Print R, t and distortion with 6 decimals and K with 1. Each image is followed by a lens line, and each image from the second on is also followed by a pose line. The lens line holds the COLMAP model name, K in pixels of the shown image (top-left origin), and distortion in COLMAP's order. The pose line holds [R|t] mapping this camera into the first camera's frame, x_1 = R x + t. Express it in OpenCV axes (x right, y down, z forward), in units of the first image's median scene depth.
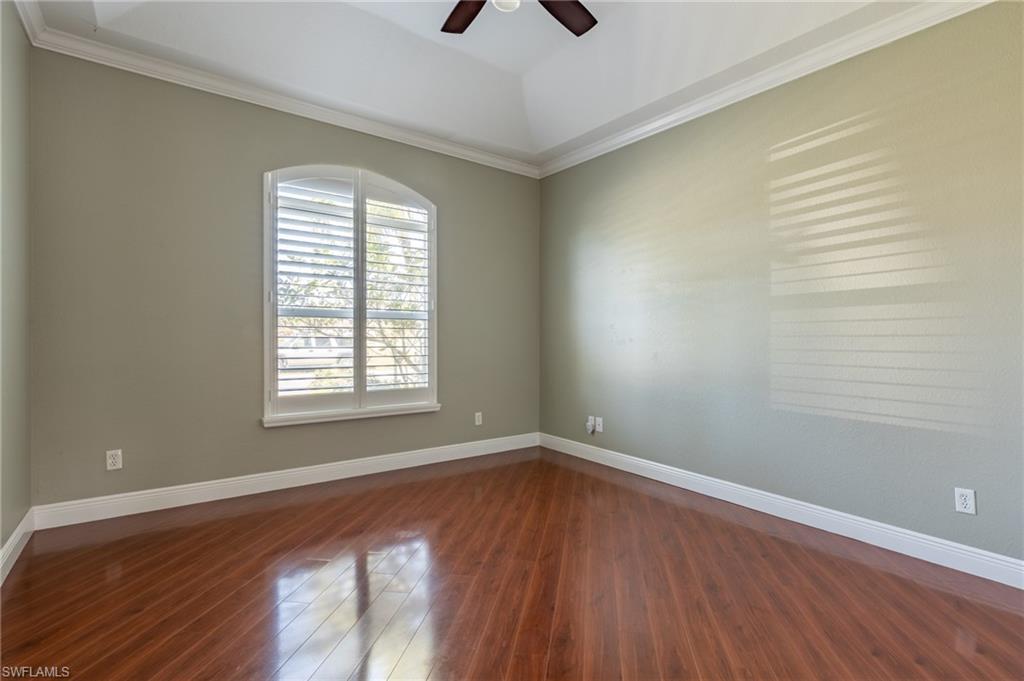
lens RADIAL K [[444.0, 0, 508.5], [0, 444.0, 342.2], [0, 0, 1]] dist [0.001570, 0.000222]
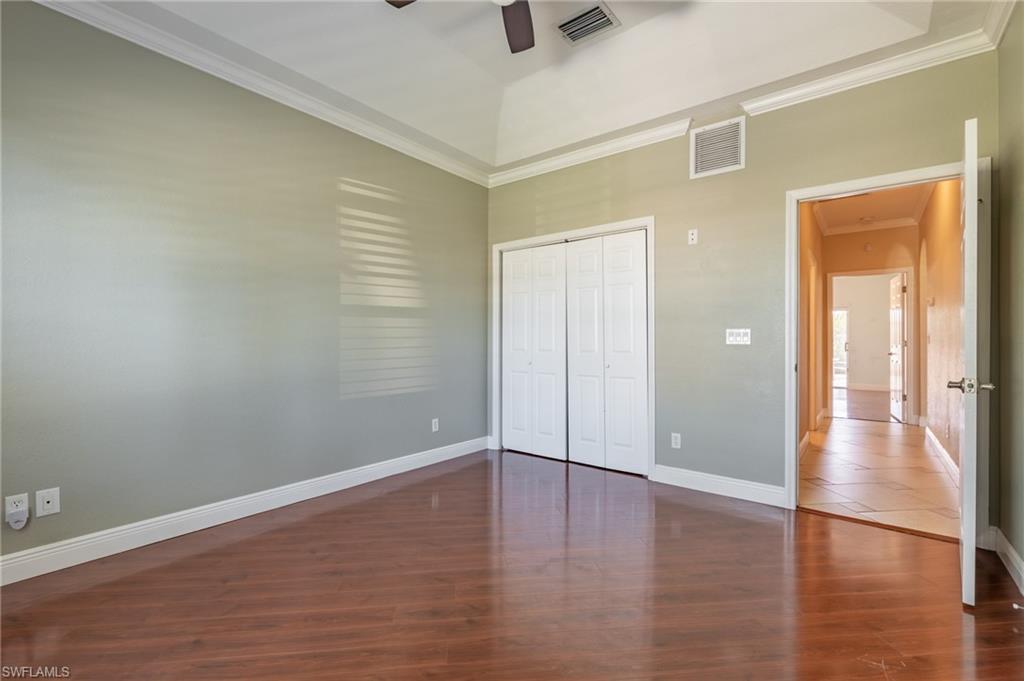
lens RADIAL K [[444.0, 0, 507.6], [0, 444.0, 337.5], [0, 0, 1]] dist [0.001570, 0.000222]
pose [[-0.230960, -0.004063, 0.972955, -0.664871], [0.008637, 0.999943, 0.006226, -0.018773], [-0.972925, 0.009841, -0.230912, 0.855886]]
